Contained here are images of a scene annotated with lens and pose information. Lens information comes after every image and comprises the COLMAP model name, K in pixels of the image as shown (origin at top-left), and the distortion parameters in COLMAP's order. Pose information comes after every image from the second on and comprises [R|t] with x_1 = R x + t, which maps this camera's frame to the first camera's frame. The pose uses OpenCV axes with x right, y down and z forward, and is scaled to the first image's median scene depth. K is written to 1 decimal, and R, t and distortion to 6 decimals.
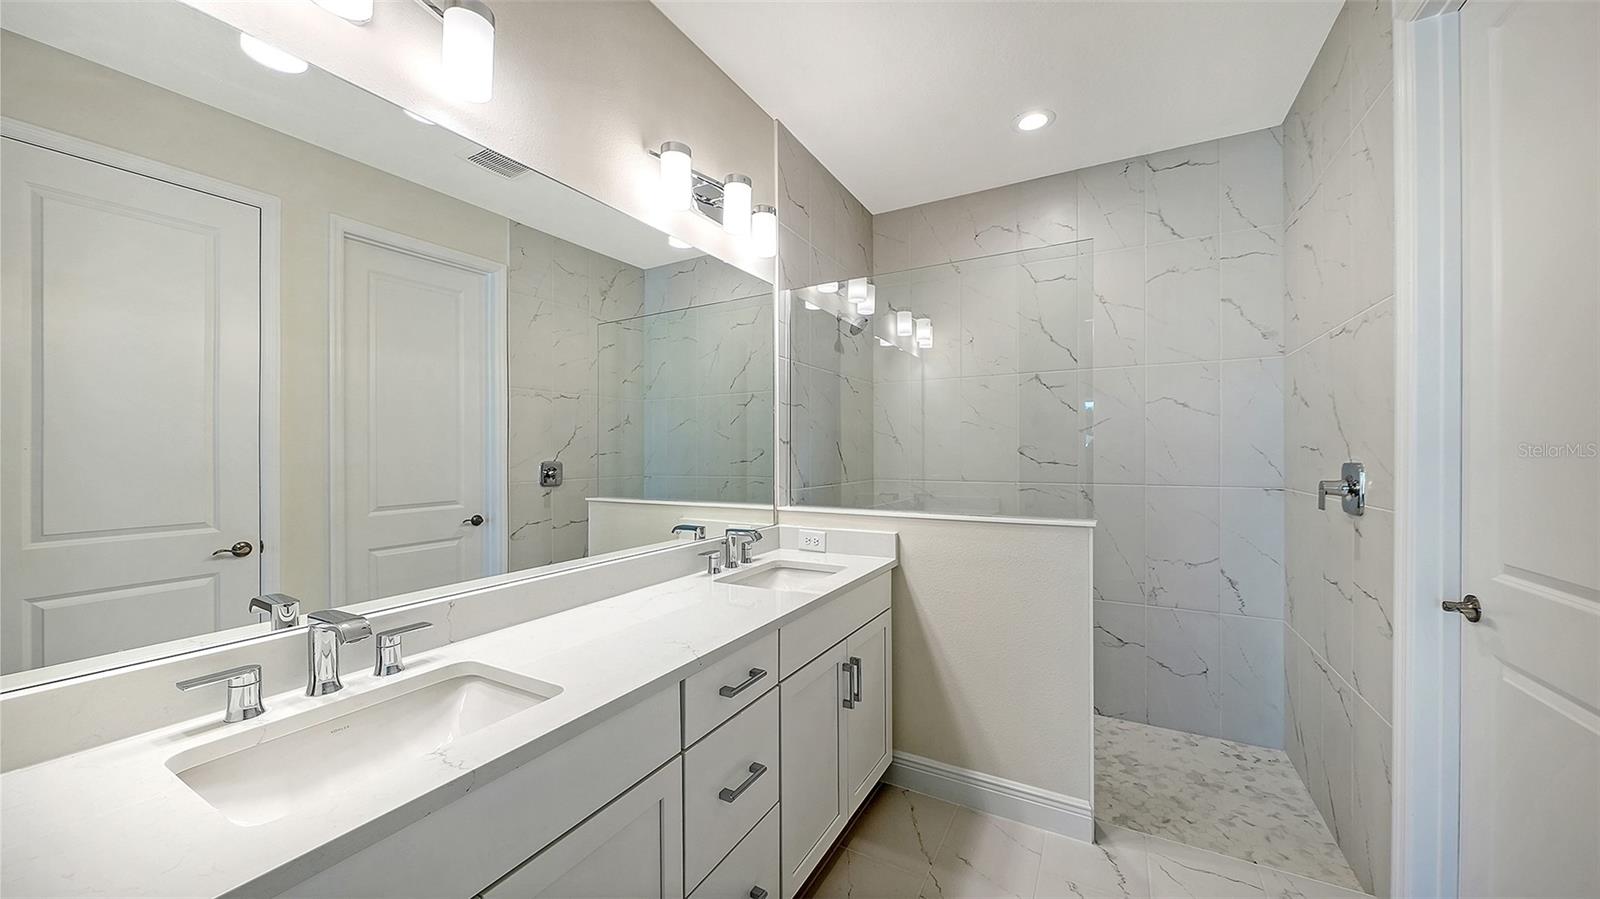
lens RADIAL K [[561.4, 0, 807.5], [0, 561.4, 452.6], [0, 0, 1]] dist [-0.014307, -0.000504]
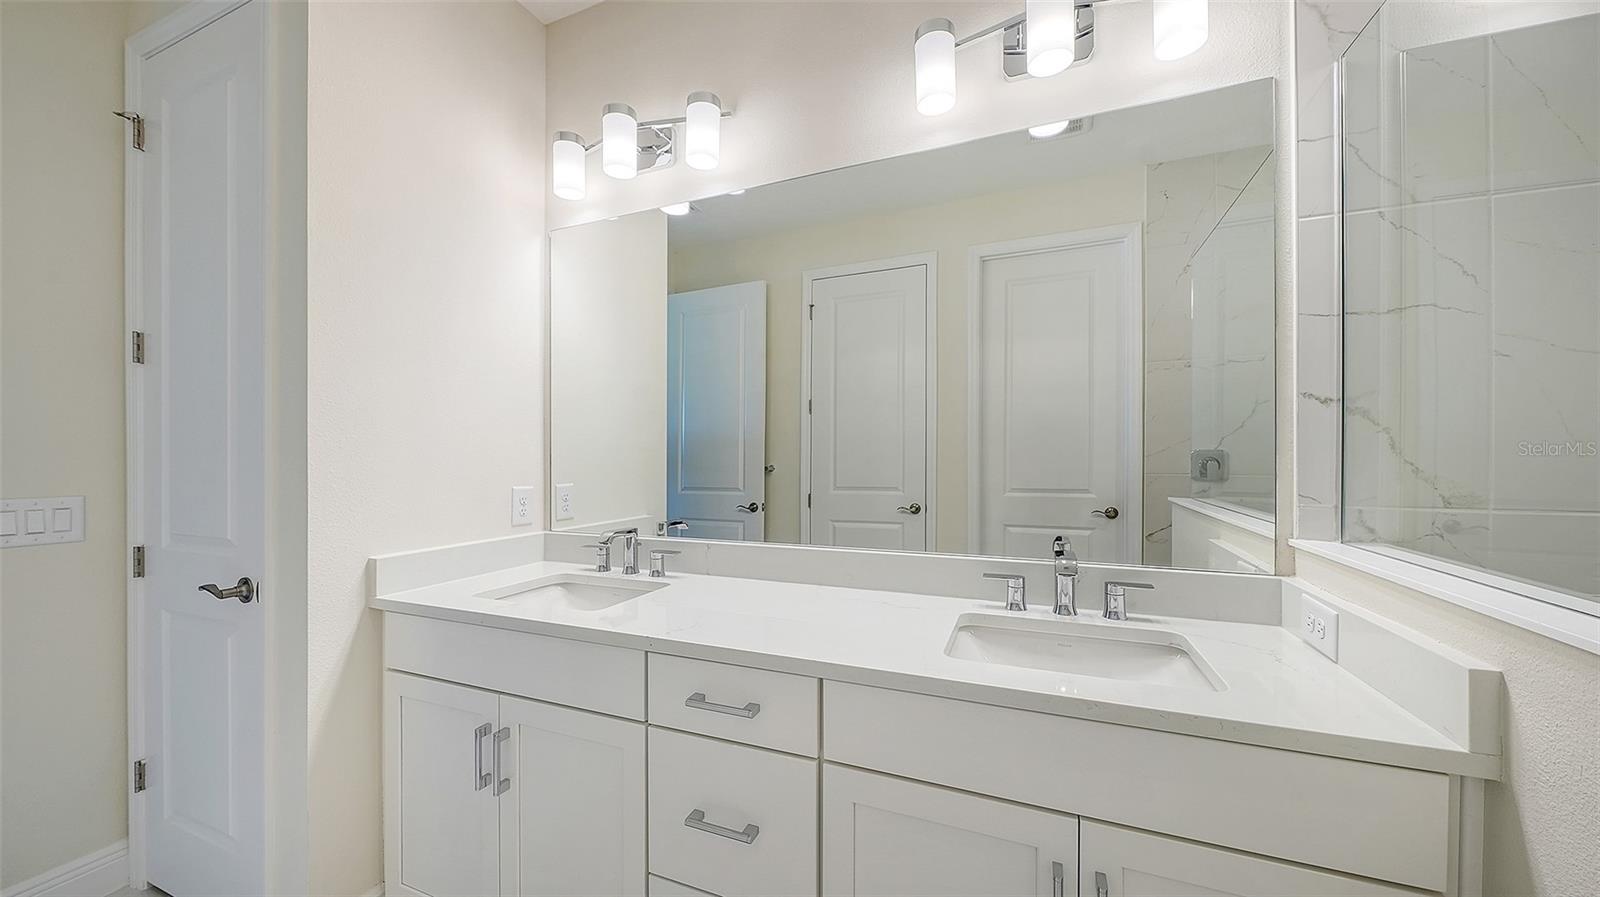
lens RADIAL K [[561.4, 0, 805.8], [0, 561.4, 453.8], [0, 0, 1]] dist [-0.014307, -0.000504]
pose [[0.094985, 0.006862, -0.995455, 0.373856], [0.005691, 0.999956, 0.007436, 0.019176], [0.995462, -0.006371, 0.094942, 0.552092]]
